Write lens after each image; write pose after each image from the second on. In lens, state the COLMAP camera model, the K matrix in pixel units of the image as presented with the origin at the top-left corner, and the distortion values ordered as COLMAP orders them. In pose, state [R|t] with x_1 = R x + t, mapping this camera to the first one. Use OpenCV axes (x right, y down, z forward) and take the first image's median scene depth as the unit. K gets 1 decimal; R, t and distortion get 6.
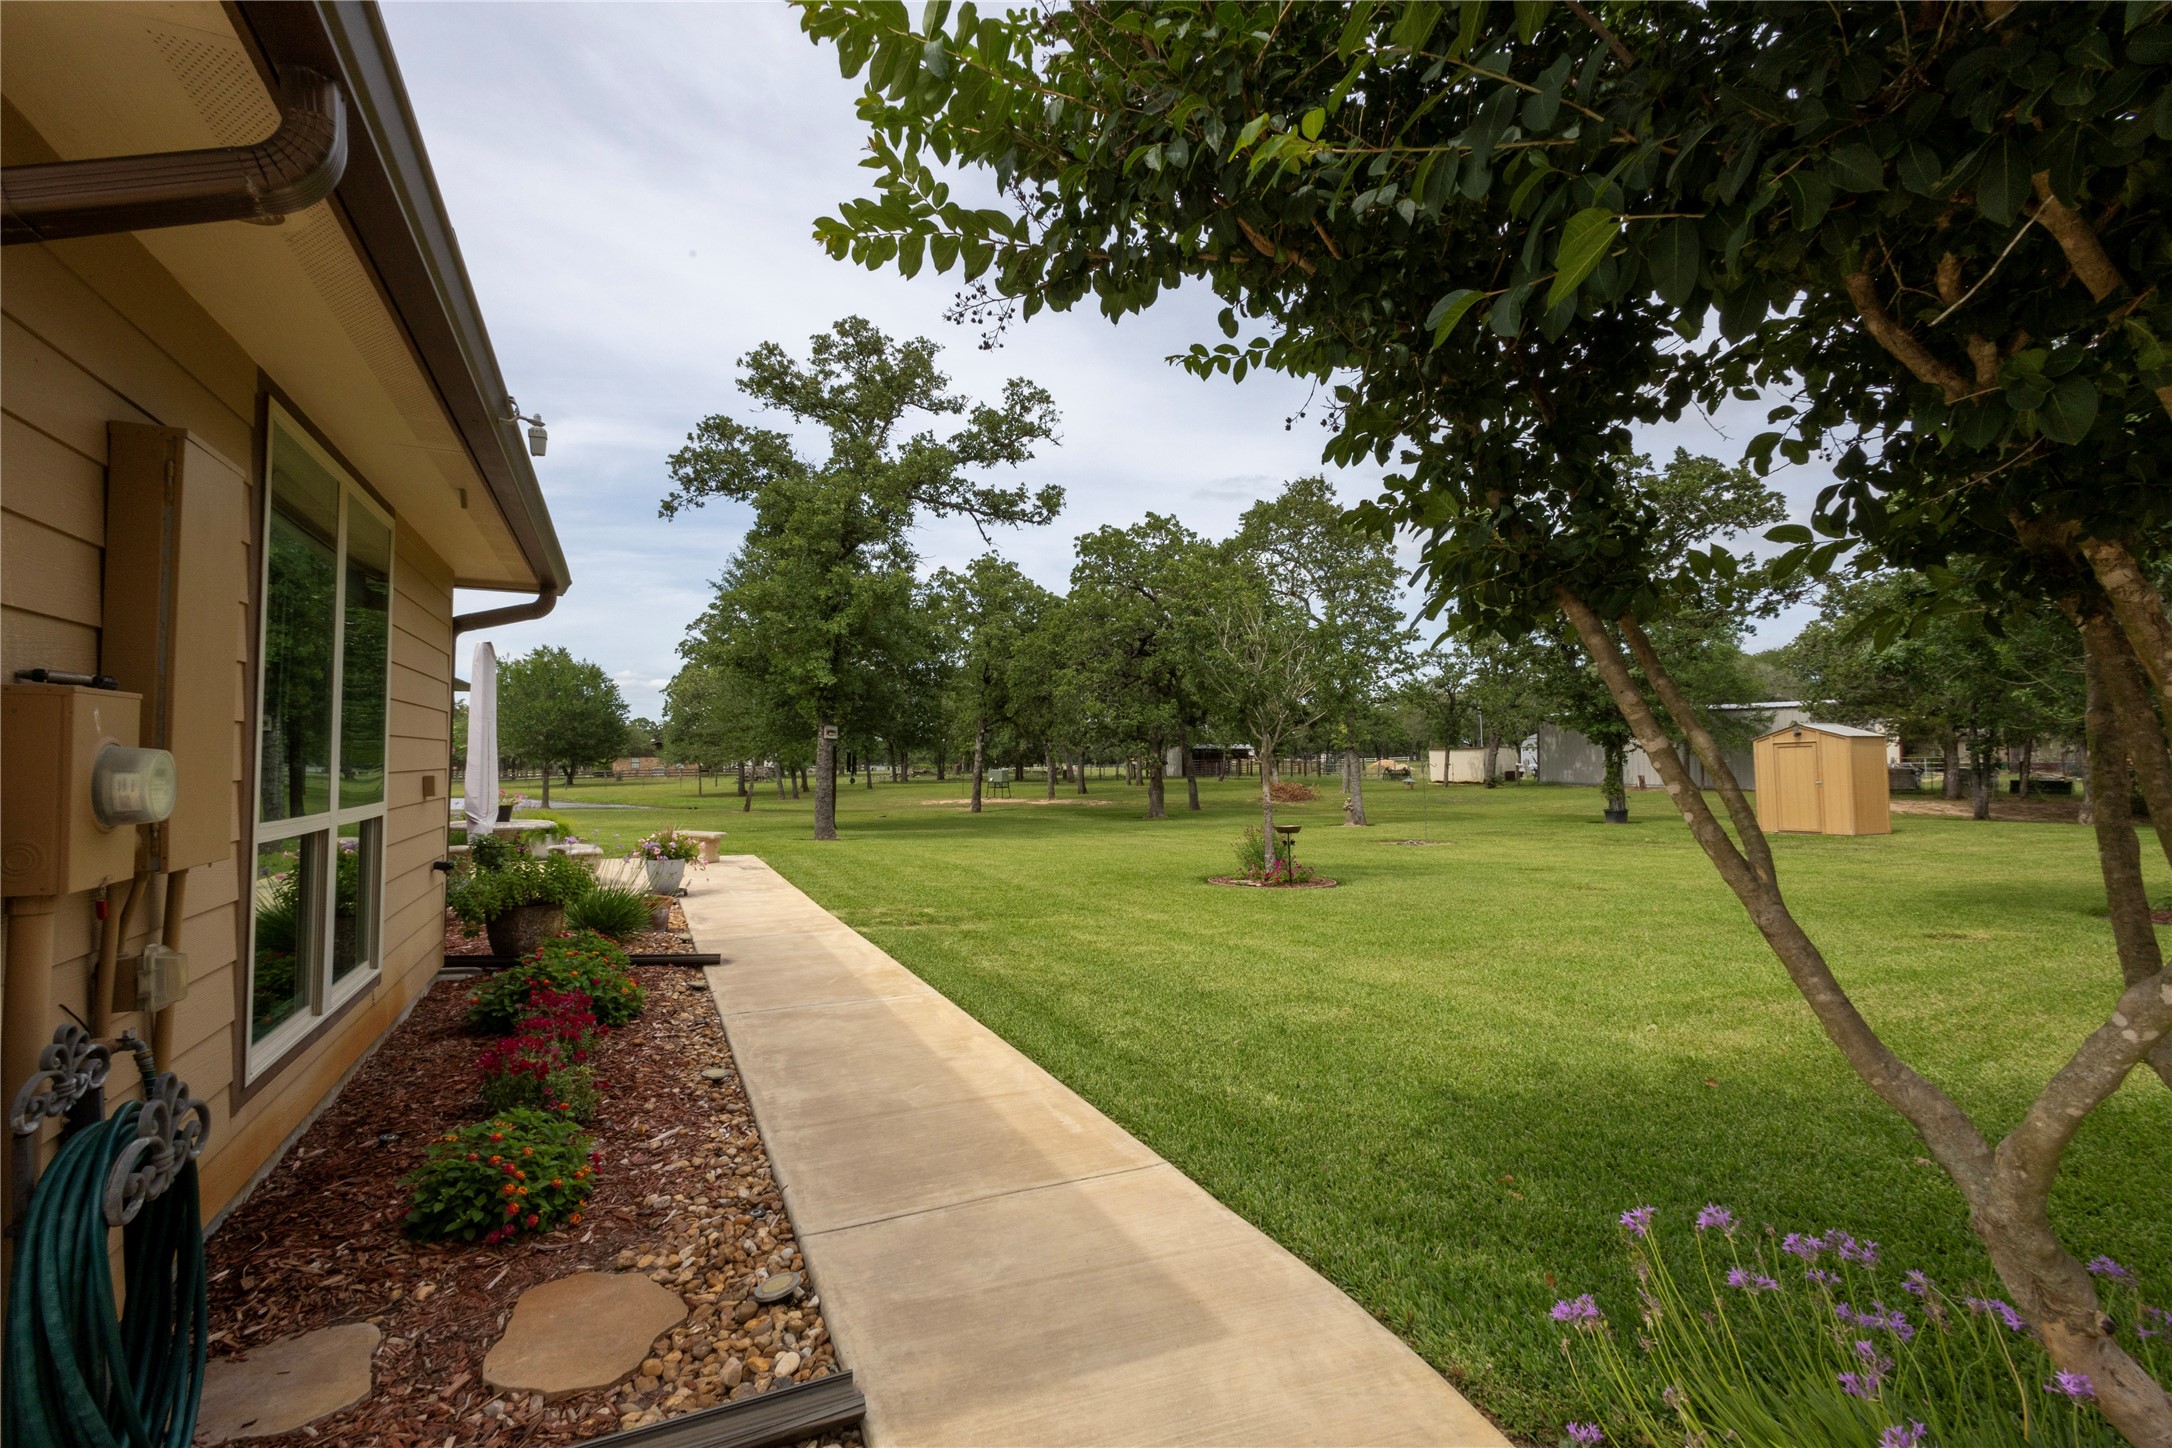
lens RADIAL K [[992.5, 0, 1086.0], [0, 992.5, 724.0], [0, 0, 1]] dist [0.008927, -0.004952]
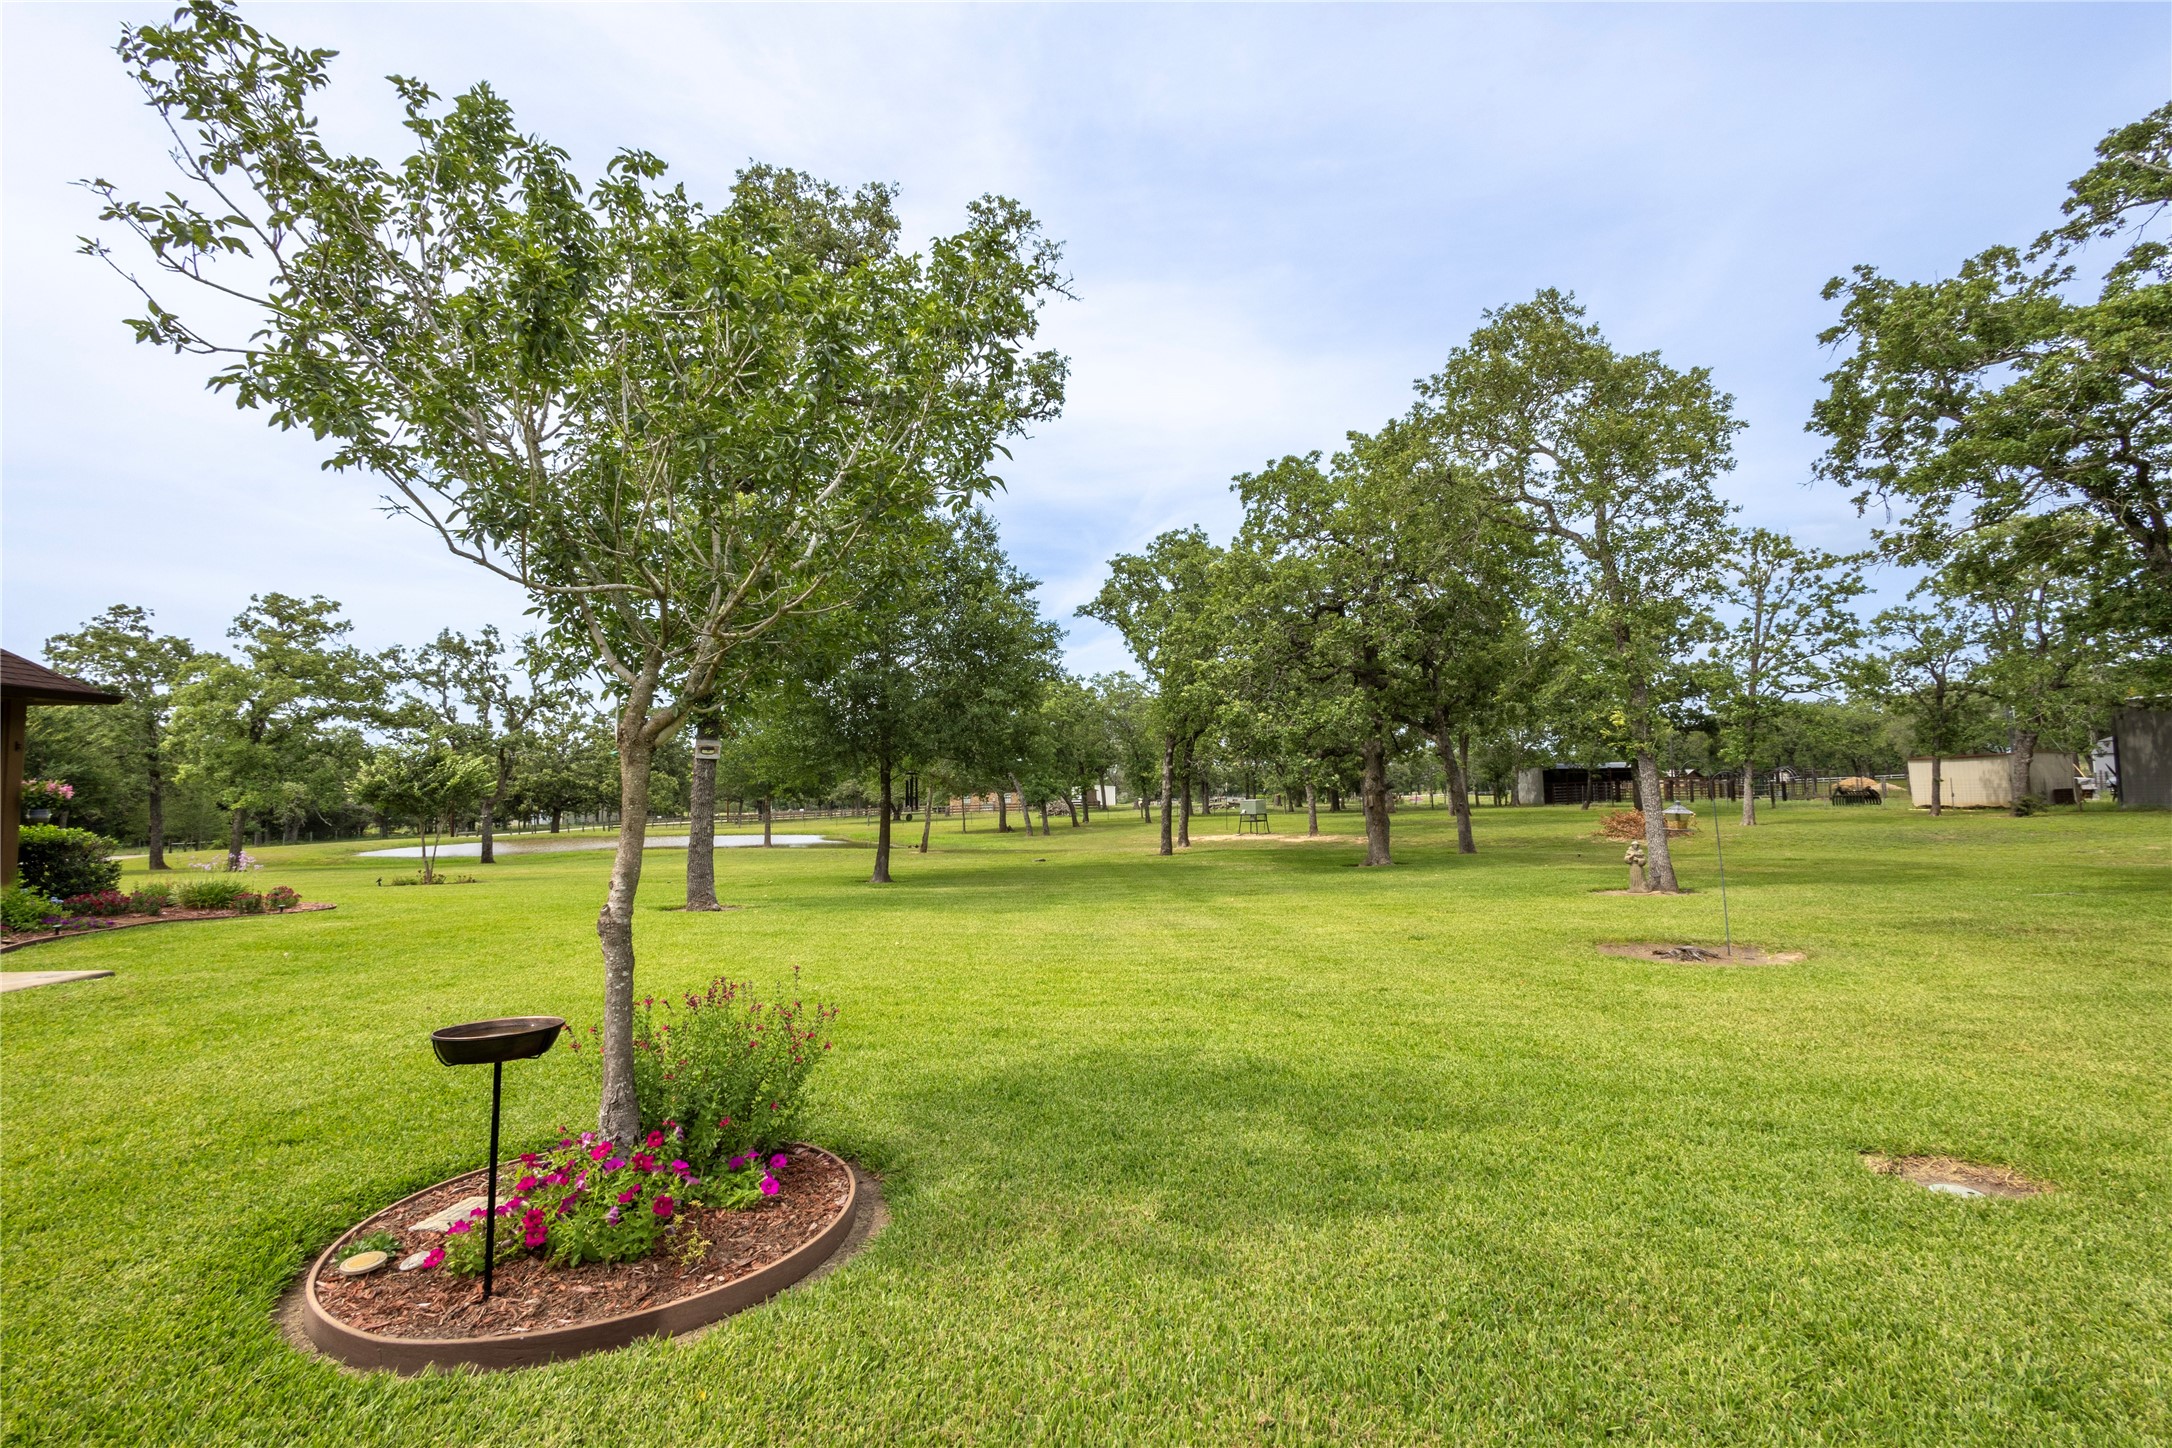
lens RADIAL K [[992.5, 0, 1086.0], [0, 992.5, 724.0], [0, 0, 1]] dist [0.008927, -0.004952]
pose [[0.925497, -0.044978, -0.376074, 0.093624], [0.032510, 0.998693, -0.039438, 0.010718], [0.377357, 0.024274, 0.925750, 0.178403]]
